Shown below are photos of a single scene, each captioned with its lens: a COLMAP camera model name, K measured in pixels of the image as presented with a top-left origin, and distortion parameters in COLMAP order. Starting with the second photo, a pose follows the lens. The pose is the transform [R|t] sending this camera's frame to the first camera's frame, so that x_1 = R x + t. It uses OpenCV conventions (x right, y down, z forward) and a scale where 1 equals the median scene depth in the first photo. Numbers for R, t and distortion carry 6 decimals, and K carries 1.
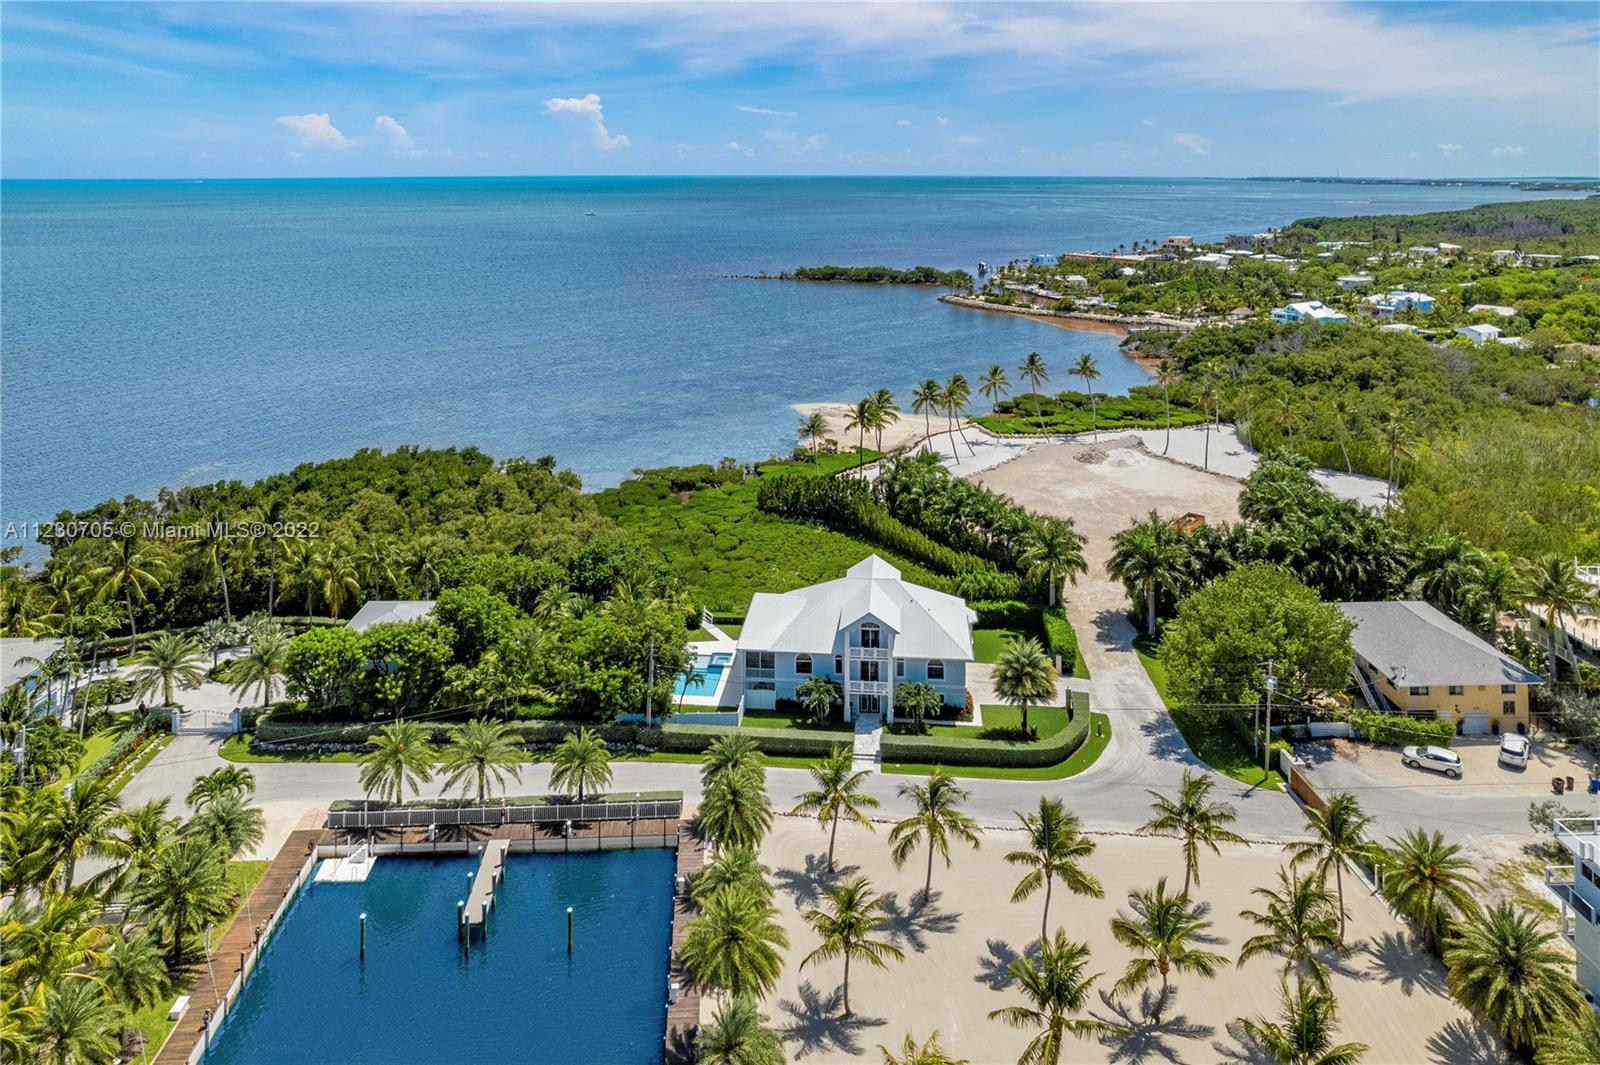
lens RADIAL K [[969.4, 0, 838.9], [0, 969.4, 559.4], [0, 0, 1]] dist [-0.038799, 0.024081]
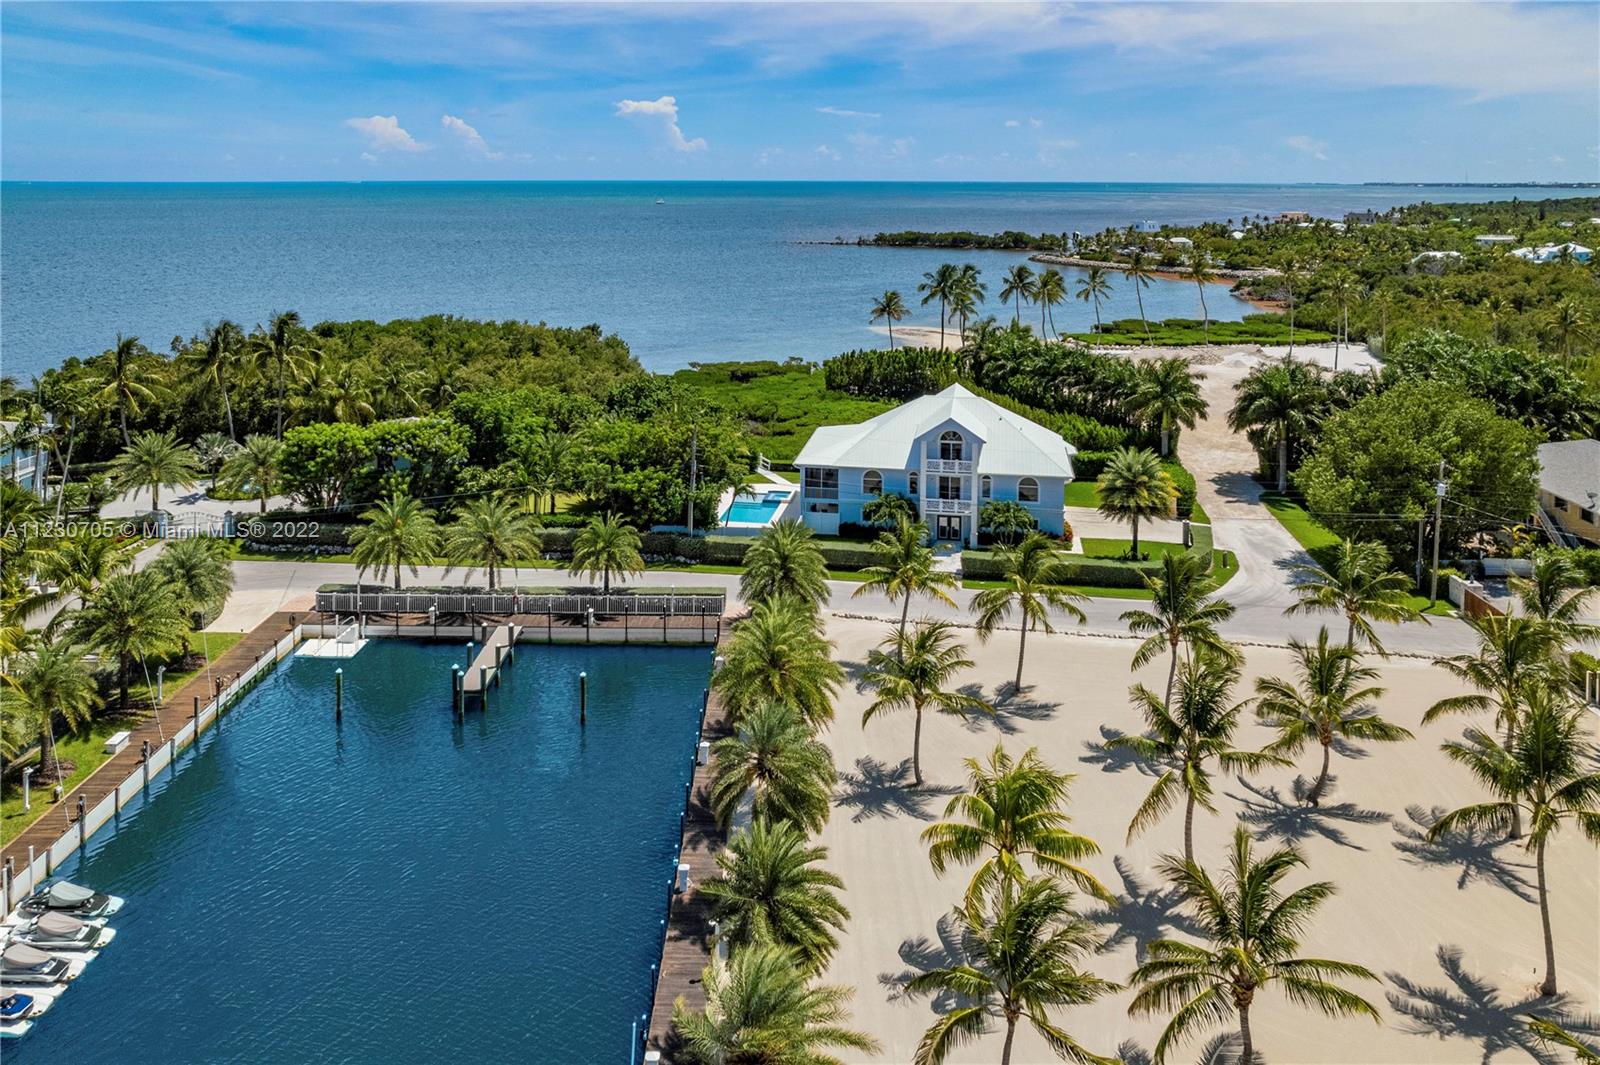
lens RADIAL K [[1007.3, 0, 847.8], [0, 1007.3, 624.4], [0, 0, 1]] dist [-0.044191, 0.028140]
pose [[0.997628, 0.012385, -0.067716, 0.003859], [-0.009490, 0.999034, 0.042902, 0.209614], [0.068182, -0.042158, 0.996782, 0.117757]]
